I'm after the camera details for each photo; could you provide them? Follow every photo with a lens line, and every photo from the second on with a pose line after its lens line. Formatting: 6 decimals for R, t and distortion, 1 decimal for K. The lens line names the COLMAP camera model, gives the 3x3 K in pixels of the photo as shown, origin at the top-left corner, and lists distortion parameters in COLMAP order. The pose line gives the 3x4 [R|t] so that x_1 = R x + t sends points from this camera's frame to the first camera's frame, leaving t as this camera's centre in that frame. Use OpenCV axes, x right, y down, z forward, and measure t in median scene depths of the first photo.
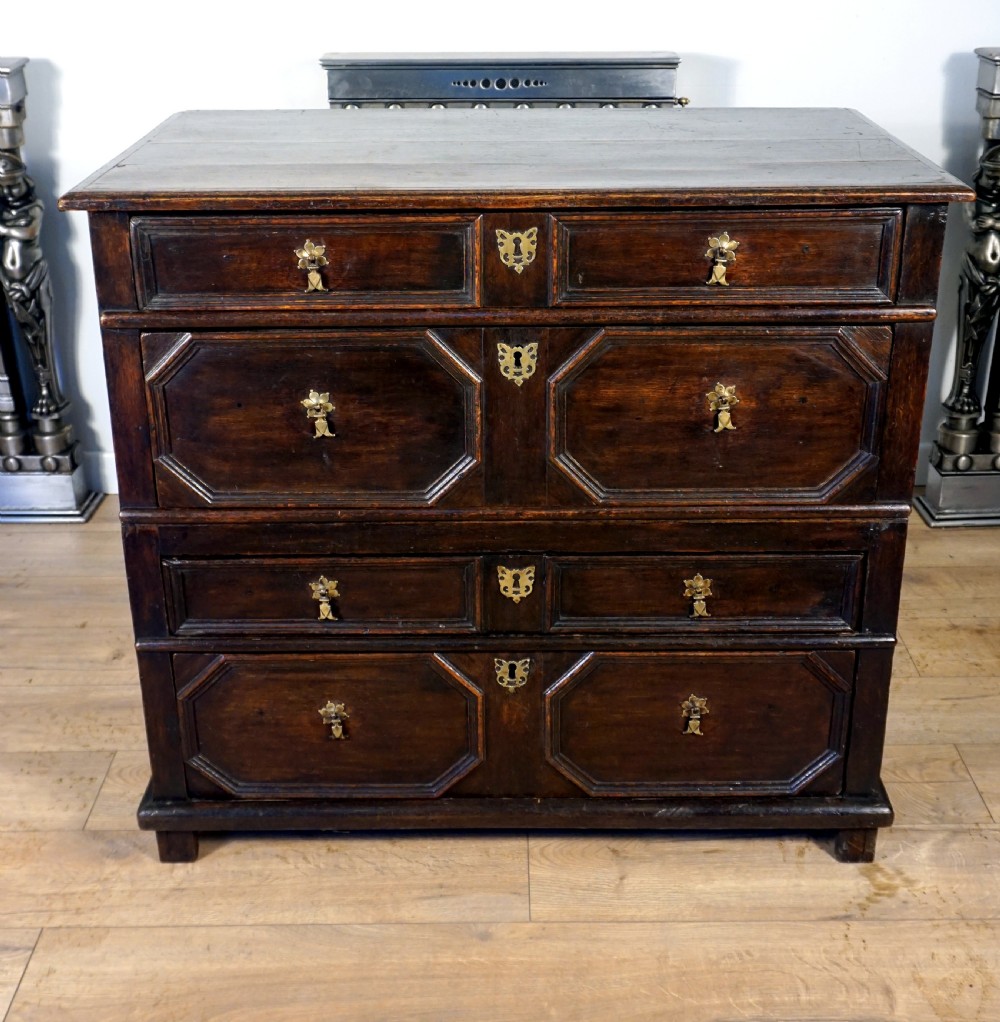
lens RADIAL K [[1451.9, 0, 503.0], [0, 1451.9, 475.0], [0, 0, 1]] dist [-0.015597, 0.000000]
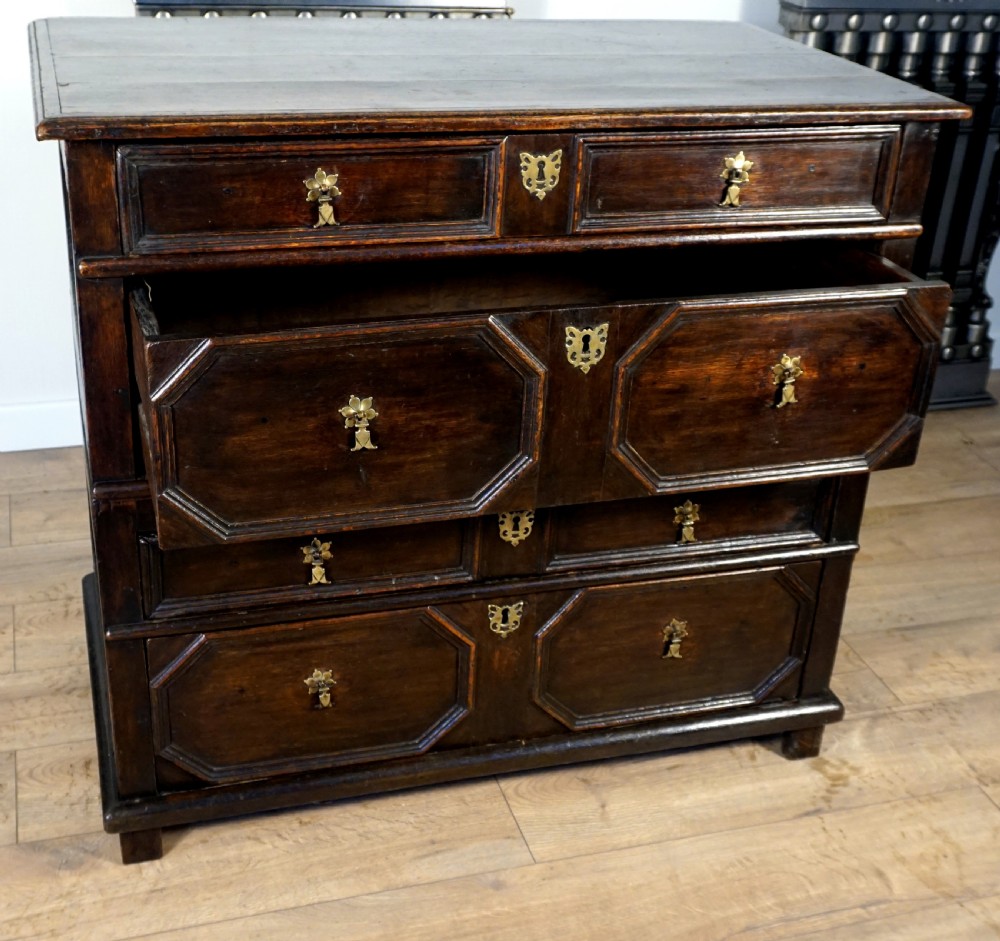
lens RADIAL K [[1432.2, 0, 501.4], [0, 1432.2, 526.5], [0, 0, 1]] dist [-0.027122, 0.000000]
pose [[0.951948, -0.092631, 0.291915, -0.272537], [0.063969, 0.992278, 0.106265, -0.026227], [-0.299504, -0.082485, 0.950523, 0.099066]]
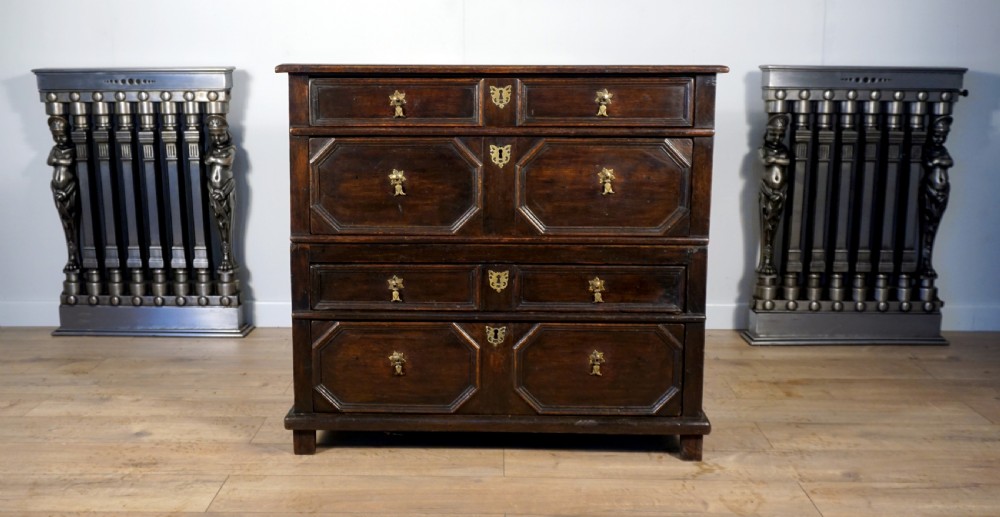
lens RADIAL K [[1056.0, 0, 472.7], [0, 1056.0, 244.0], [0, 0, 1]] dist [-0.025858, 0.000000]
pose [[0.999575, 0.013588, -0.025800, 0.010045], [-0.019466, 0.969716, -0.243459, 0.353347], [0.021710, 0.243858, 0.969568, -0.320276]]
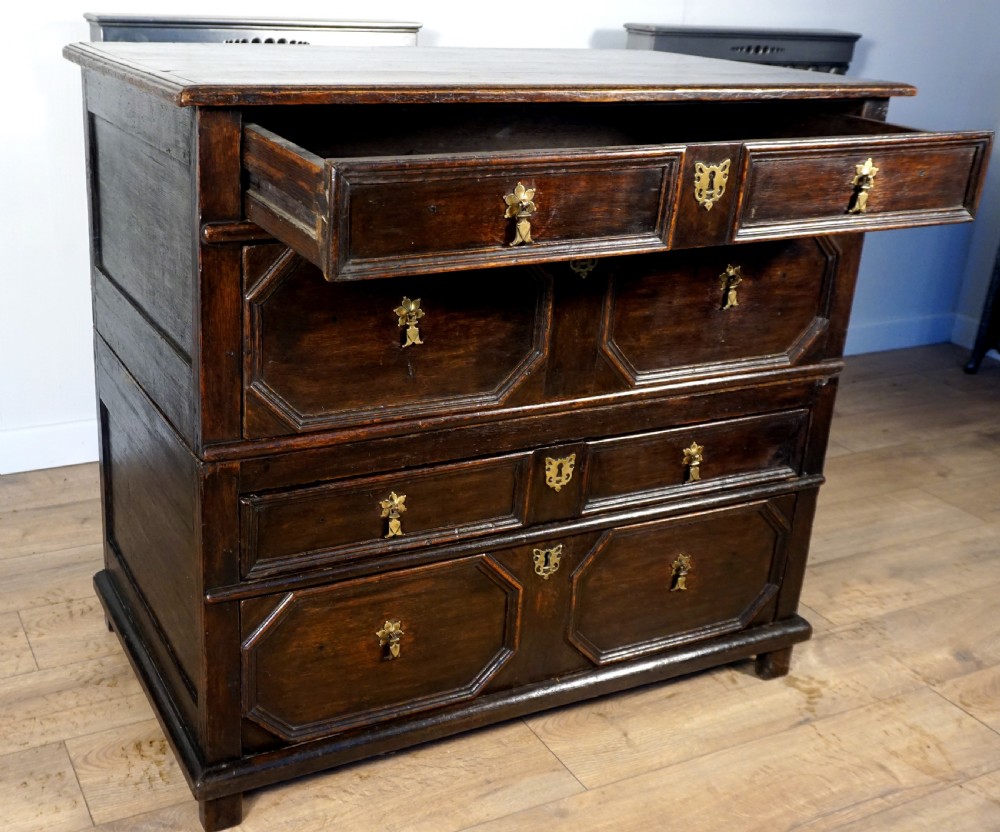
lens RADIAL K [[1212.7, 0, 416.9], [0, 1212.7, 435.2], [0, 0, 1]] dist [-0.011161, 0.000000]
pose [[0.891625, -0.121534, 0.436158, -0.457290], [0.130765, 0.991373, 0.008922, 0.025711], [-0.433480, 0.049079, 0.899826, 0.245849]]
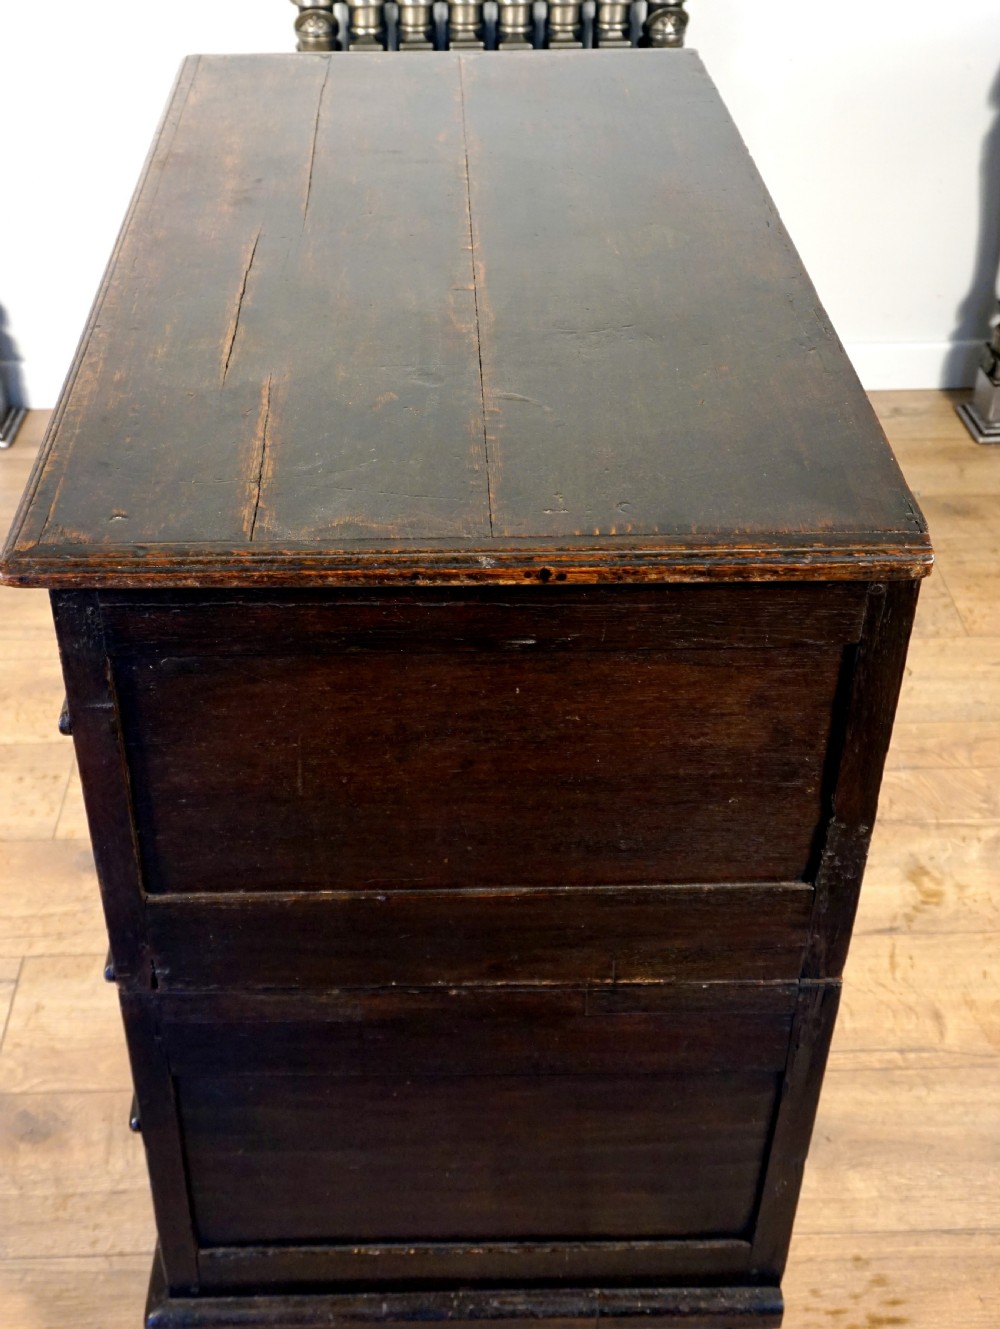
lens RADIAL K [[1684.3, 0, 461.4], [0, 1684.3, 569.6], [0, 0, 1]] dist [0.000743, 0.000000]
pose [[0.999803, -0.013259, 0.014754, -0.052780], [0.010320, 0.982877, 0.183974, -0.126181], [-0.016940, -0.183786, 0.982820, -0.014215]]
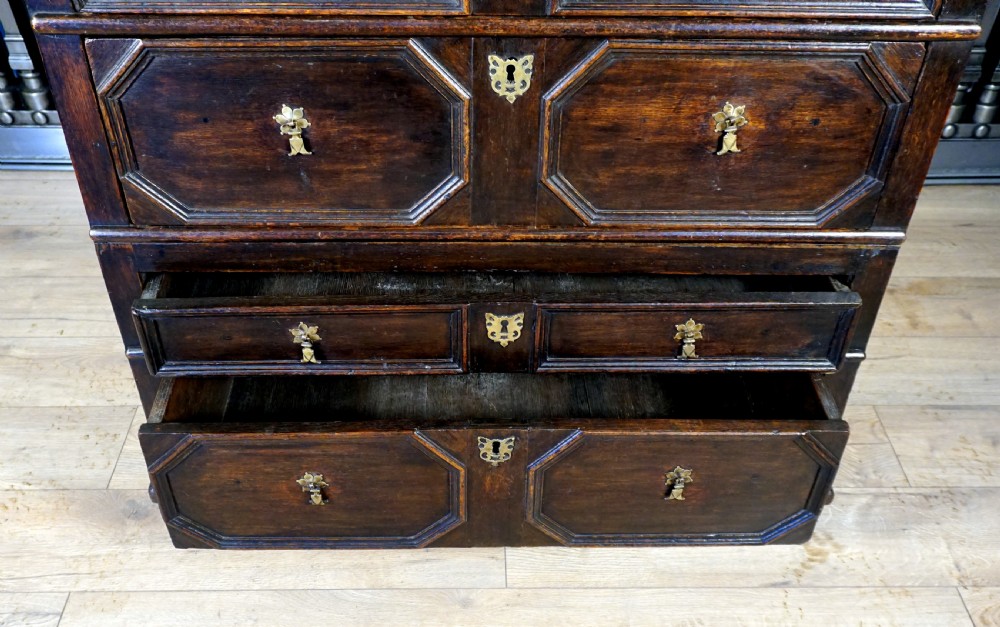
lens RADIAL K [[981.4, 0, 483.6], [0, 981.4, 394.2], [0, 0, 1]] dist [-0.014931, 0.000000]
pose [[0.999707, 0.007140, 0.023128, -0.017812], [-0.013998, 0.950049, 0.311787, -0.073313], [-0.019746, -0.312019, 0.949871, 0.329893]]
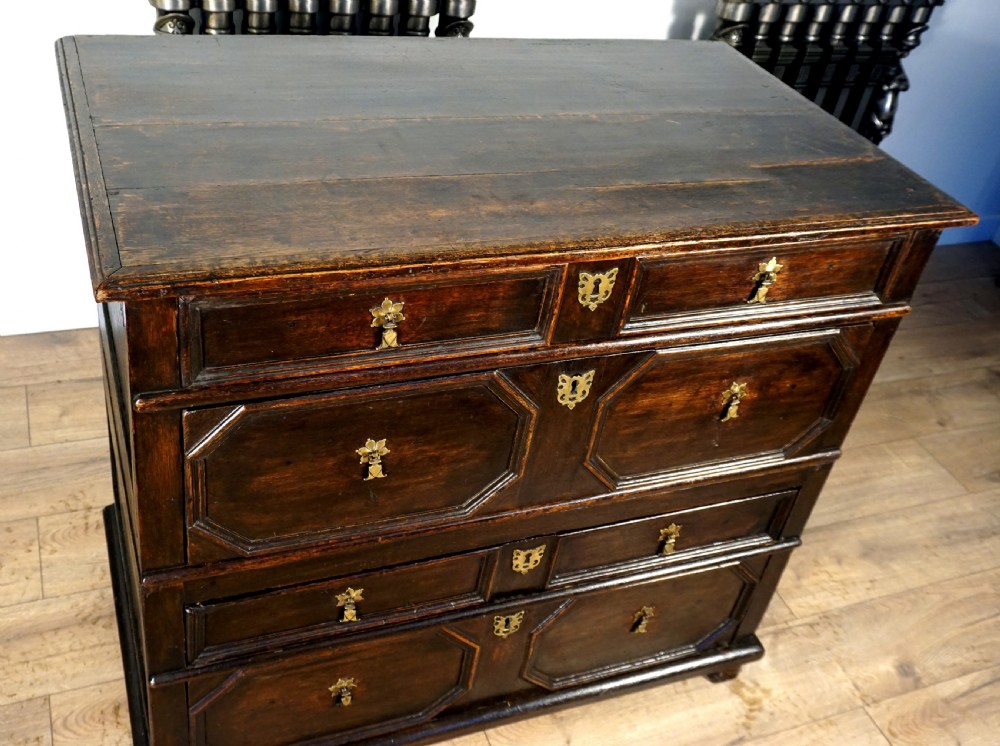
lens RADIAL K [[1032.1, 0, 483.8], [0, 1032.1, 373.2], [0, 0, 1]] dist [-0.009967, 0.000000]
pose [[0.918321, -0.108039, 0.380806, -0.287569], [0.005044, 0.965147, 0.261659, -0.250488], [-0.395804, -0.238366, 0.886860, 0.370472]]
